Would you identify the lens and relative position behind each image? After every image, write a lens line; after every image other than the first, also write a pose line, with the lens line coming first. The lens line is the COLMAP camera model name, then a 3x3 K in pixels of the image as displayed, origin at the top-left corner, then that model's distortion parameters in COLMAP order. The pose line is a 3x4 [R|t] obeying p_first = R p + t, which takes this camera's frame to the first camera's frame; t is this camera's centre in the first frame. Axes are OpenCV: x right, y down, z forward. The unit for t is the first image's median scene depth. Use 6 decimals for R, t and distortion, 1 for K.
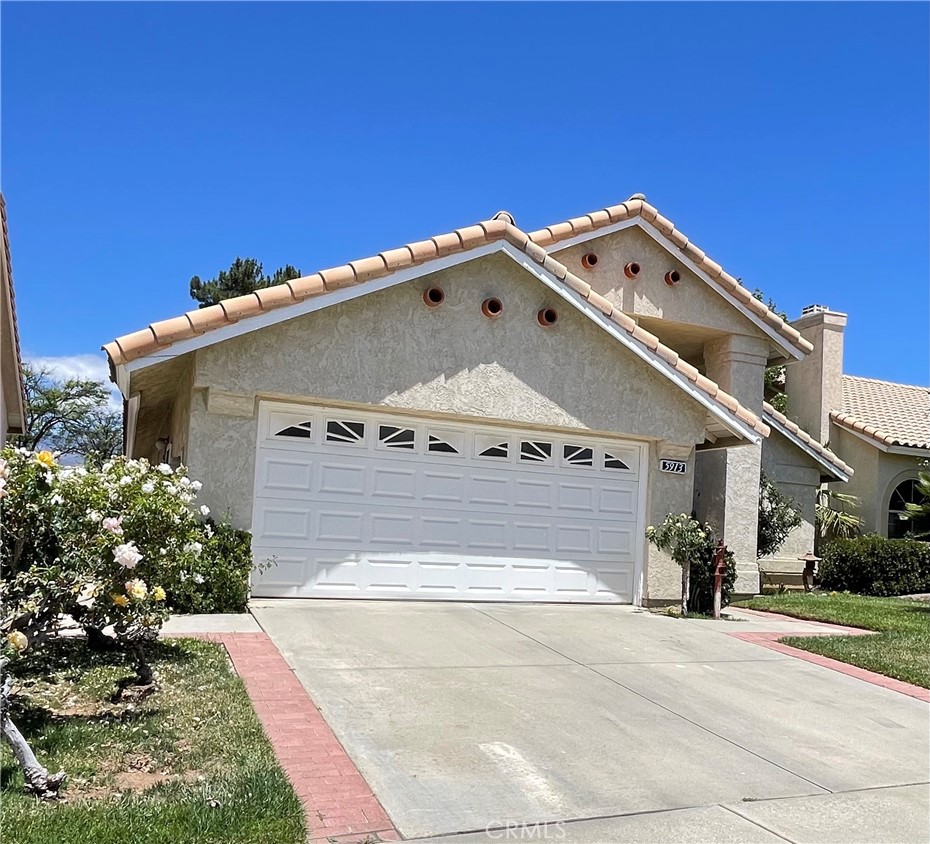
lens RADIAL K [[846.0, 0, 466.3], [0, 846.0, 506.1], [0, 0, 1]] dist [-0.010373, 0.000000]
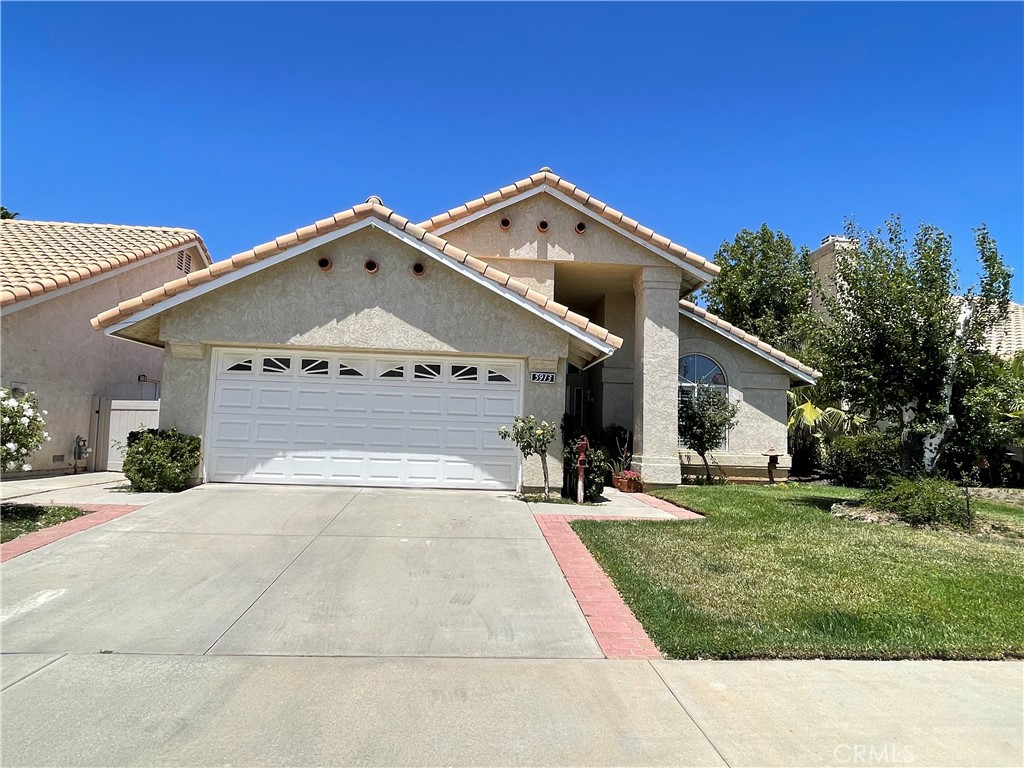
lens RADIAL K [[593.4, 0, 512.2], [0, 593.4, 382.5], [0, 0, 1]] dist [-0.000990, -0.002272]
pose [[0.938348, -0.054036, -0.341442, 0.534775], [0.028428, 0.996424, -0.079566, 0.029964], [0.344520, 0.064955, 0.936529, 0.194572]]
